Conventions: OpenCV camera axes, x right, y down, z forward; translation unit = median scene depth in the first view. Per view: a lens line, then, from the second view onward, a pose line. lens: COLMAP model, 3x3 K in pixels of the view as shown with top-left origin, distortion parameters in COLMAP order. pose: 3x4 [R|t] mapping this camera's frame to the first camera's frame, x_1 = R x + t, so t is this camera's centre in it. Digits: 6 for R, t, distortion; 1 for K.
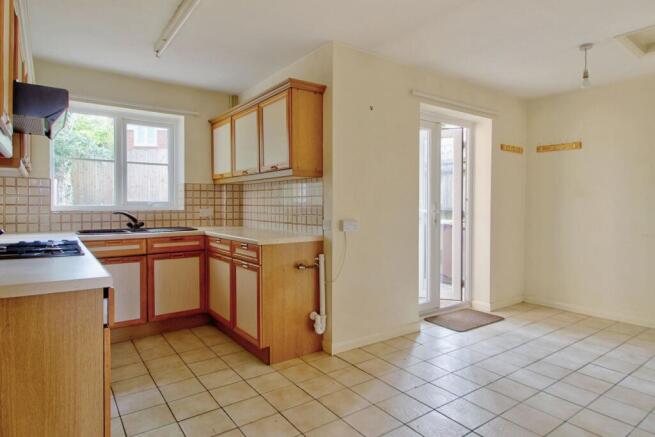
lens RADIAL K [[382.0, 0, 327.5], [0, 382.0, 218.5], [0, 0, 1]] dist [0.000865, 0.000006]
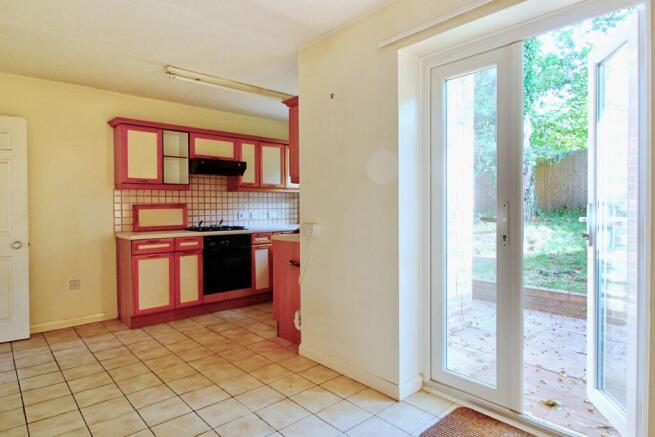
lens RADIAL K [[382.0, 0, 327.5], [0, 382.0, 218.5], [0, 0, 1]] dist [0.000865, 0.000006]
pose [[0.106680, 0.023783, -0.994009, 1.063641], [-0.033457, 0.999234, 0.020317, -0.030485], [0.993730, 0.031089, 0.107394, 0.986362]]
